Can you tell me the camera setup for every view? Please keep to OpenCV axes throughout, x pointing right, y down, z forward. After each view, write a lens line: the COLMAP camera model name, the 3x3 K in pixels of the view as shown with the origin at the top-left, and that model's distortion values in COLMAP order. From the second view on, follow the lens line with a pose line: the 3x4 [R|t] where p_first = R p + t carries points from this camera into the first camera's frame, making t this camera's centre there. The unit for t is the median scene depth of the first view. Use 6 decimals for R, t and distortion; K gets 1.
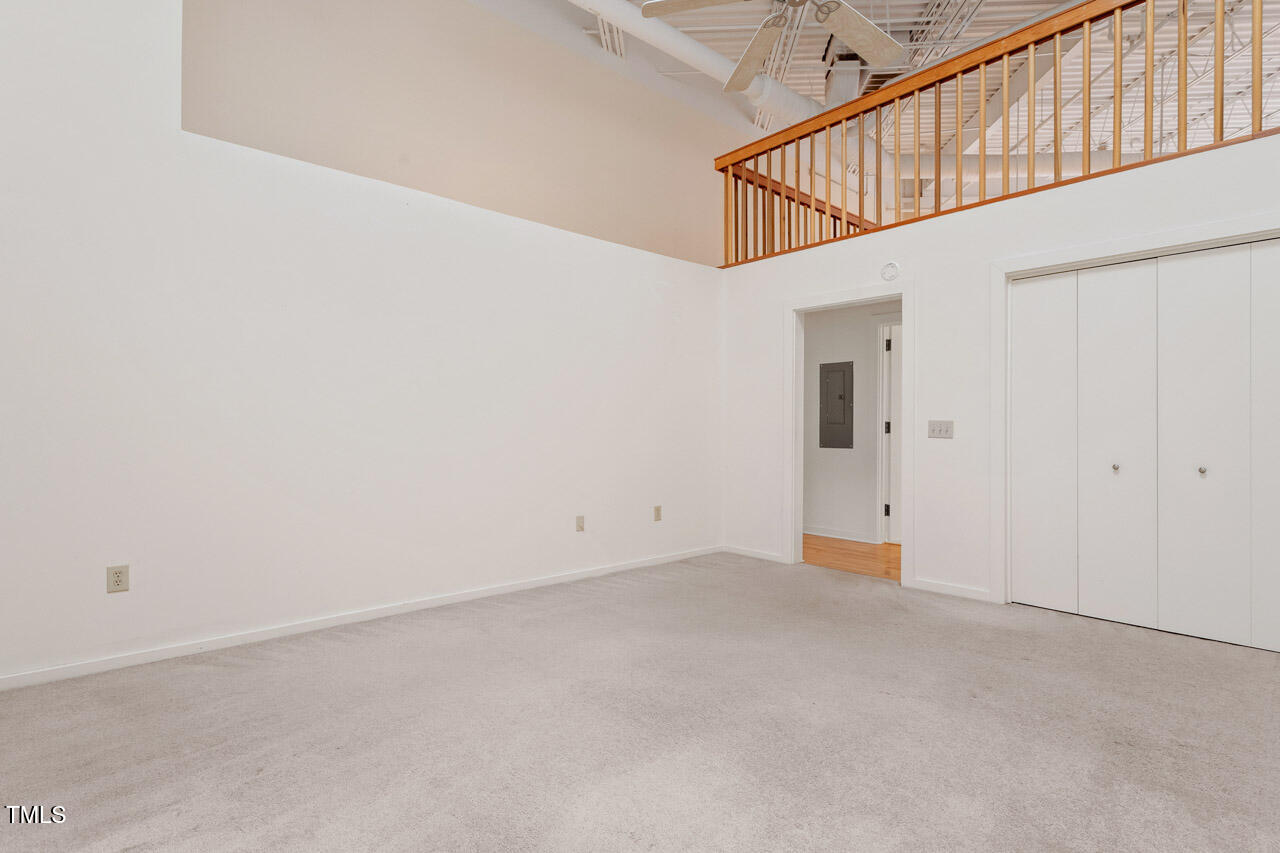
lens RADIAL K [[603.4, 0, 640.0], [0, 603.4, 426.5], [0, 0, 1]] dist [0.000433, 0.000673]
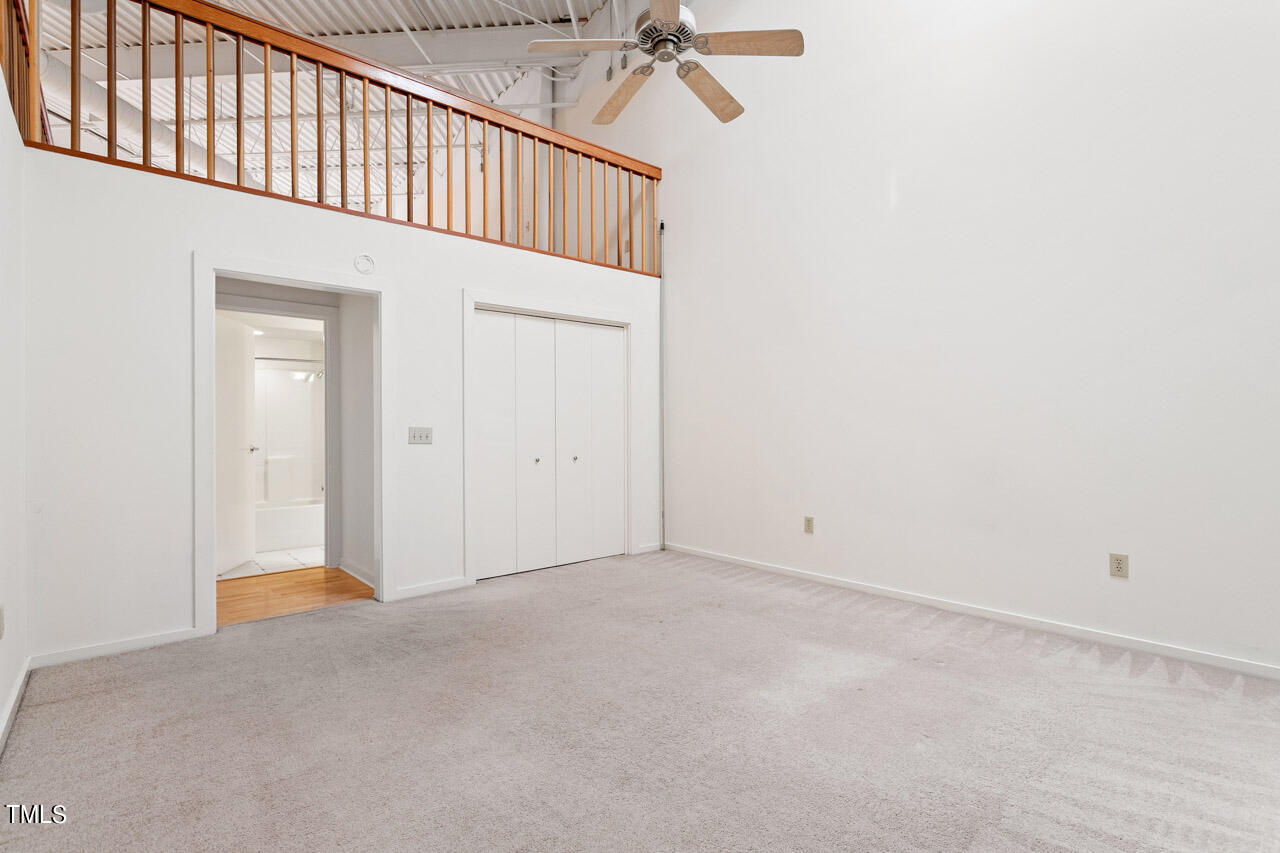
lens RADIAL K [[603.4, 0, 640.0], [0, 603.4, 426.5], [0, 0, 1]] dist [0.000433, 0.000673]
pose [[0.050979, 0.000322, 0.998700, -0.511922], [0.009304, 0.999956, -0.000797, -0.006604], [-0.998656, 0.009333, 0.050974, 0.576690]]
